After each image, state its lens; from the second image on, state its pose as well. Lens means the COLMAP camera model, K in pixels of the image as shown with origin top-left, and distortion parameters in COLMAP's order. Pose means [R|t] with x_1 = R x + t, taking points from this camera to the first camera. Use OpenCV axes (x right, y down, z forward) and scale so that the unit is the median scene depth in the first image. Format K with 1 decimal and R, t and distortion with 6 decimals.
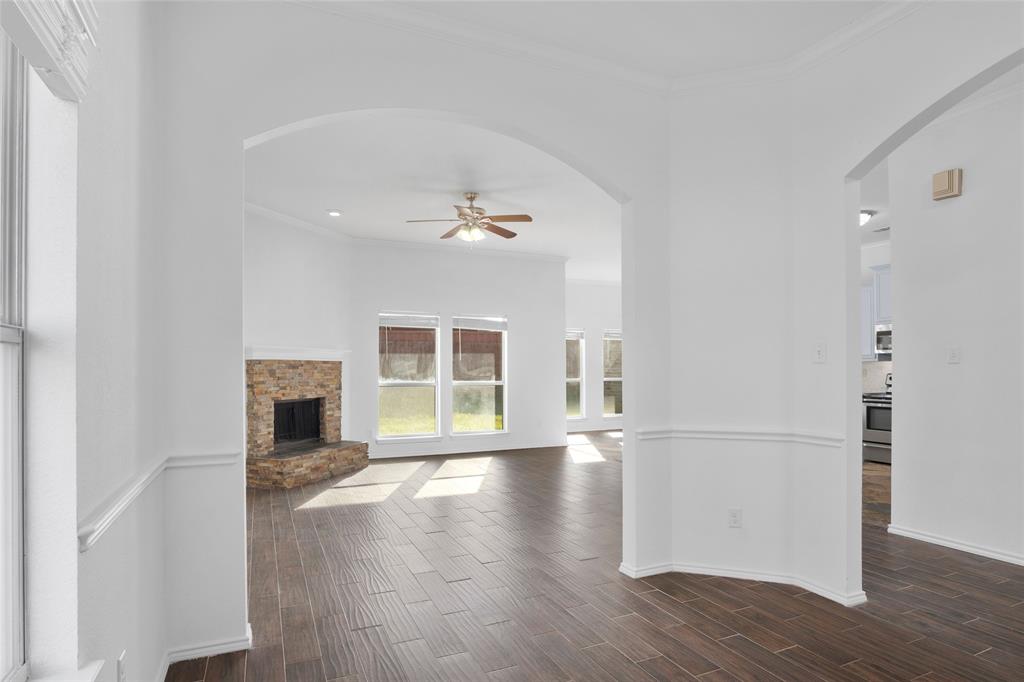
lens RADIAL K [[553.5, 0, 511.2], [0, 553.5, 371.7], [0, 0, 1]] dist [-0.001553, 0.000002]
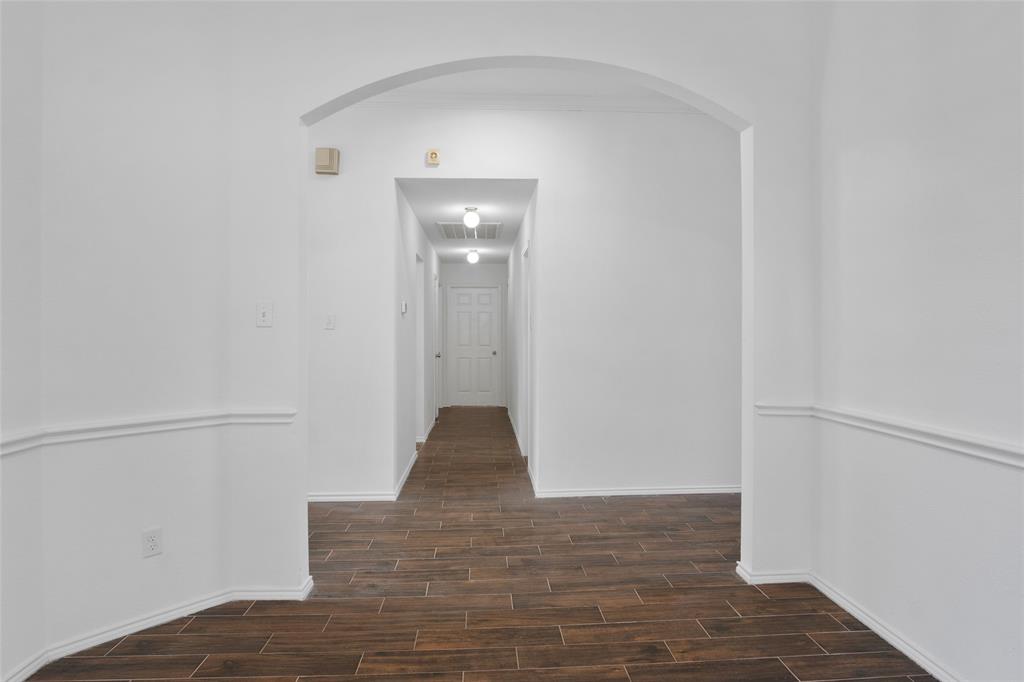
lens RADIAL K [[563.6, 0, 510.7], [0, 563.6, 336.9], [0, 0, 1]] dist [-0.005113, -0.001202]
pose [[0.375023, -0.000815, 0.927015, -0.105977], [-0.000739, 0.999999, 0.001178, -0.002335], [-0.927015, -0.001127, 0.375022, 0.336765]]
